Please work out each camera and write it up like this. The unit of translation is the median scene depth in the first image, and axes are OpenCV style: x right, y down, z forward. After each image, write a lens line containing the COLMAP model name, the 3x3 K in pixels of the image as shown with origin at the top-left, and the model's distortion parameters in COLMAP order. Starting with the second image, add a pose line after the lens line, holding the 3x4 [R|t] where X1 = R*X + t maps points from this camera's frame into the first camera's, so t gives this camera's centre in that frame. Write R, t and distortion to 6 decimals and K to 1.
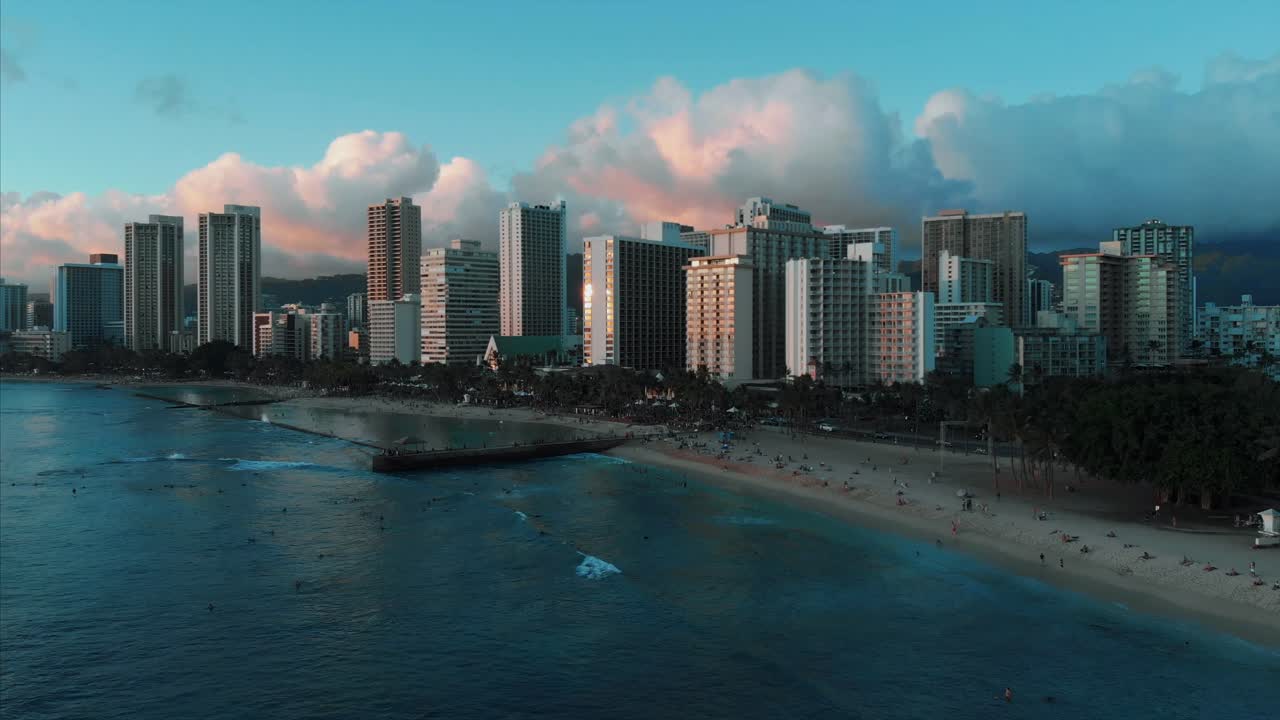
lens RADIAL K [[993.3, 0, 645.2], [0, 993.3, 333.3], [0, 0, 1]] dist [0.254180, -0.717563]
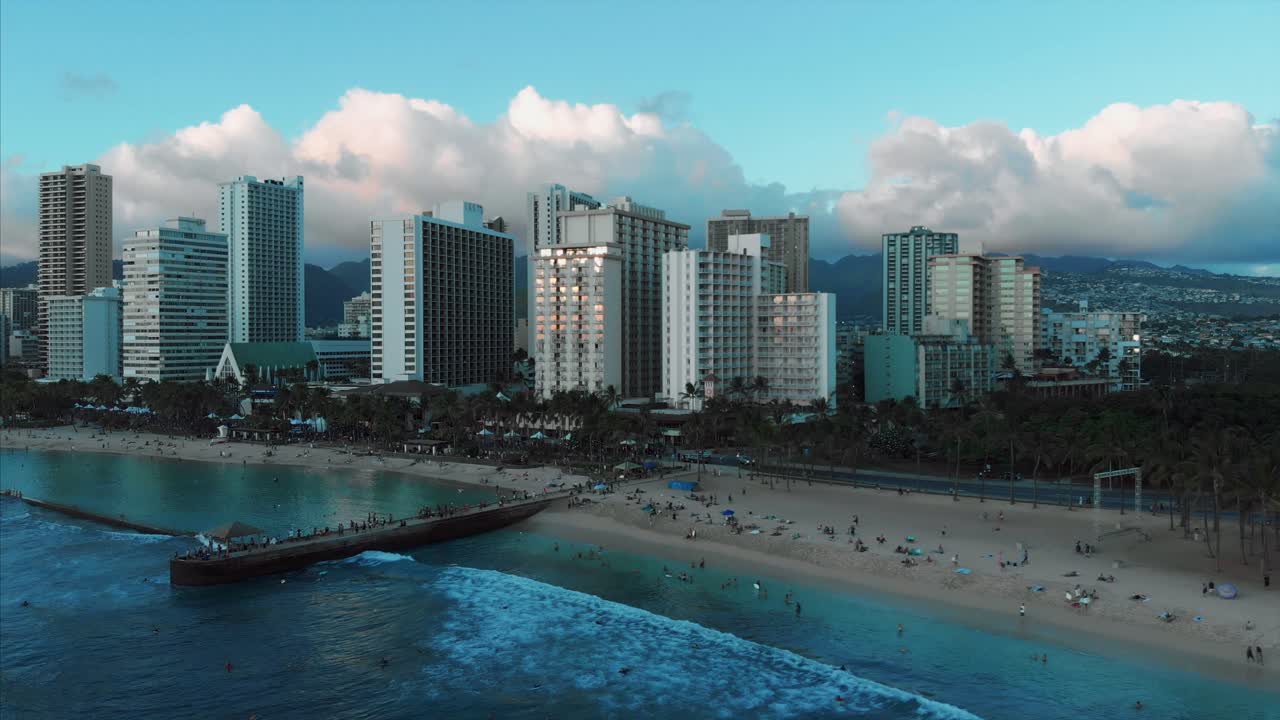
lens RADIAL K [[993.3, 0, 645.2], [0, 993.3, 333.3], [0, 0, 1]] dist [0.254180, -0.717563]
pose [[0.953051, 0.002404, 0.302801, -0.098120], [-0.001500, 0.999994, -0.003218, -0.003058], [-0.302807, 0.002612, 0.953048, 0.192116]]
